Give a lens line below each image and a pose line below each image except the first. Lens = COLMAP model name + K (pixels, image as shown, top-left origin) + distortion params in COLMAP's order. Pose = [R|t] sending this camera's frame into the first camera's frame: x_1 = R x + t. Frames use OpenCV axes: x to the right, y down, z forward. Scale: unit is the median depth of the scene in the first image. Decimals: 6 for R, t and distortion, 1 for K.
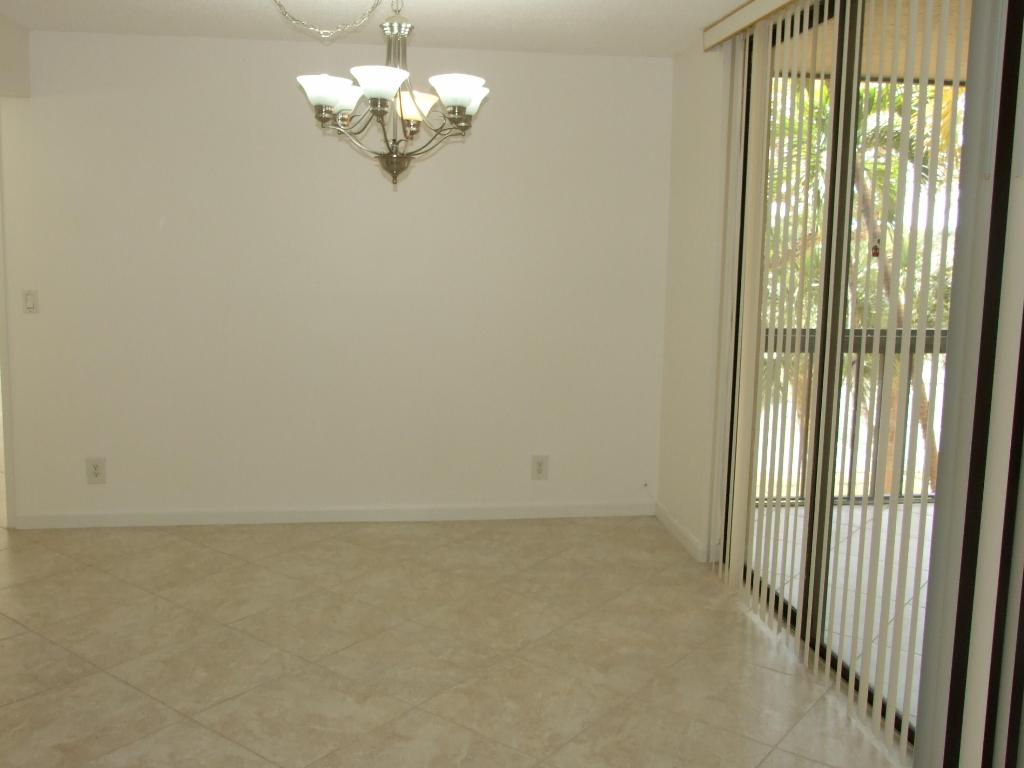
lens RADIAL K [[948.0, 0, 499.4], [0, 948.0, 369.7], [0, 0, 1]] dist [0.006438, 0.000000]
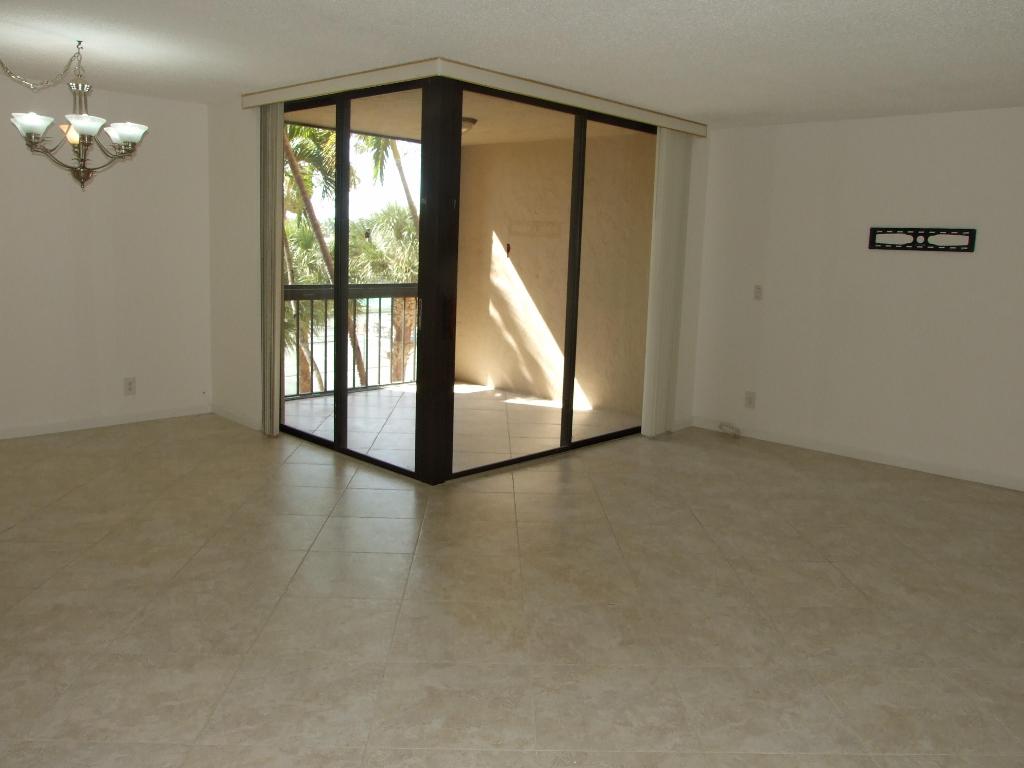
lens RADIAL K [[818.6, 0, 526.8], [0, 818.6, 376.5], [0, 0, 1]] dist [-0.070117, 0.071204]
pose [[0.771316, -0.090752, 0.629949, -0.383778], [0.058905, 0.995713, 0.071321, 0.056175], [-0.633721, -0.017904, 0.773354, -0.450630]]
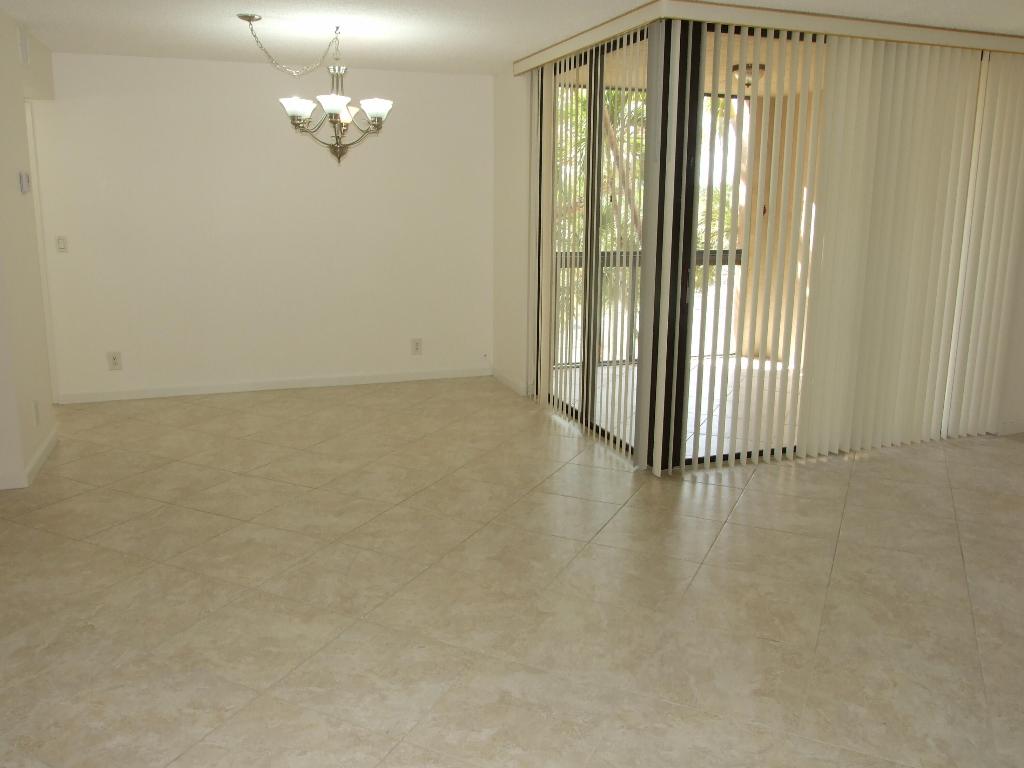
lens RADIAL K [[818.6, 0, 508.6], [0, 818.6, 383.4], [0, 0, 1]] dist [-0.070117, 0.071204]
pose [[0.977973, -0.055447, 0.201231, -0.120702], [0.037036, 0.994870, 0.094134, 0.065172], [-0.205418, -0.084608, 0.975010, -0.470712]]
